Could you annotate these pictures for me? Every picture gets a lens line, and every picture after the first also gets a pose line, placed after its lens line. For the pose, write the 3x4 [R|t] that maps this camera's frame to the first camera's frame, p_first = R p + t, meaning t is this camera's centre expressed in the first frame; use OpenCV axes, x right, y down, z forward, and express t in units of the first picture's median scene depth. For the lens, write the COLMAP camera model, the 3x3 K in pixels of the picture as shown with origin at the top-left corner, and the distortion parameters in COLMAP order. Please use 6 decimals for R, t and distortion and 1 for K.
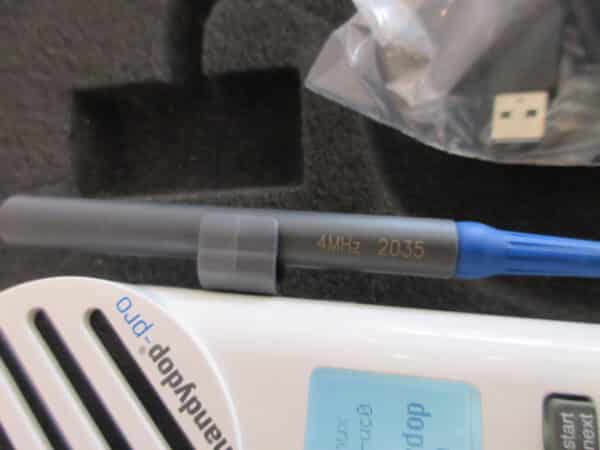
lens RADIAL K [[452.5, 0, 300.0], [0, 452.5, 225.0], [0, 0, 1]] dist [-0.001296, -0.001484]
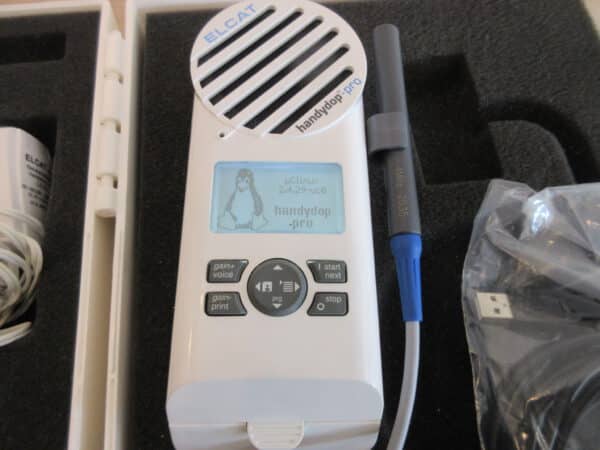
lens RADIAL K [[452.5, 0, 300.0], [0, 452.5, 225.0], [0, 0, 1]] dist [-0.001296, -0.001484]
pose [[0.098846, 0.970583, -0.219541, 0.453399], [-0.979681, 0.133607, 0.149583, 0.132790], [0.174515, 0.200294, 0.964068, -0.623048]]
